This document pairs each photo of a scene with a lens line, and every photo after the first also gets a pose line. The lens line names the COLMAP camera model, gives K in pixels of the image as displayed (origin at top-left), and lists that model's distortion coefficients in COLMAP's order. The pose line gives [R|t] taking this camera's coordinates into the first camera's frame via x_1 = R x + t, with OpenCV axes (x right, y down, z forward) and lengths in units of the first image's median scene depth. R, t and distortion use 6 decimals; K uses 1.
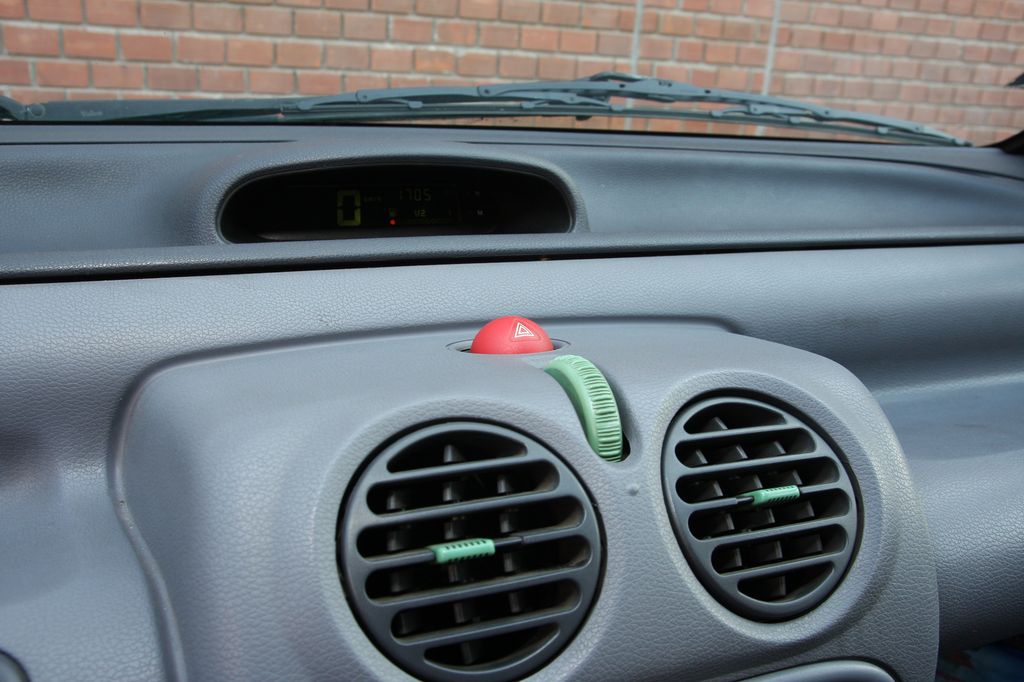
lens RADIAL K [[927.8, 0, 489.6], [0, 927.8, 363.1], [0, 0, 1]] dist [-0.026728, 0.057633]
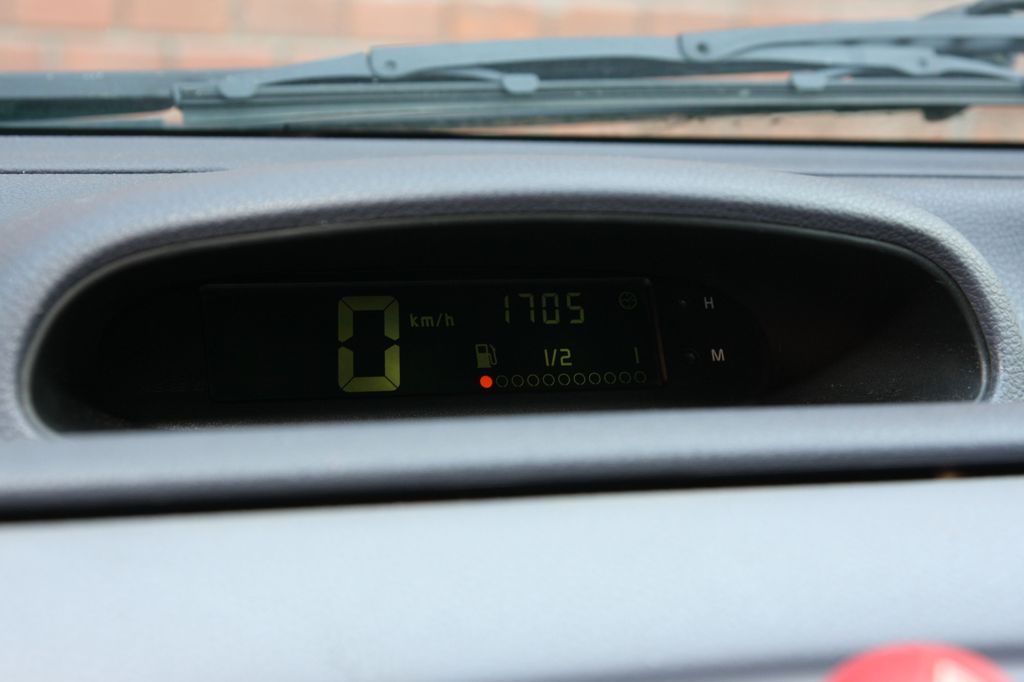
lens RADIAL K [[2150.1, 0, 510.0], [0, 2150.1, 348.8], [0, 0, 1]] dist [0.210734, 0.000000]
pose [[0.999311, -0.013816, -0.034439, -0.065371], [0.007609, 0.984672, -0.174249, -0.016340], [0.036318, 0.173867, 0.984099, 0.160571]]
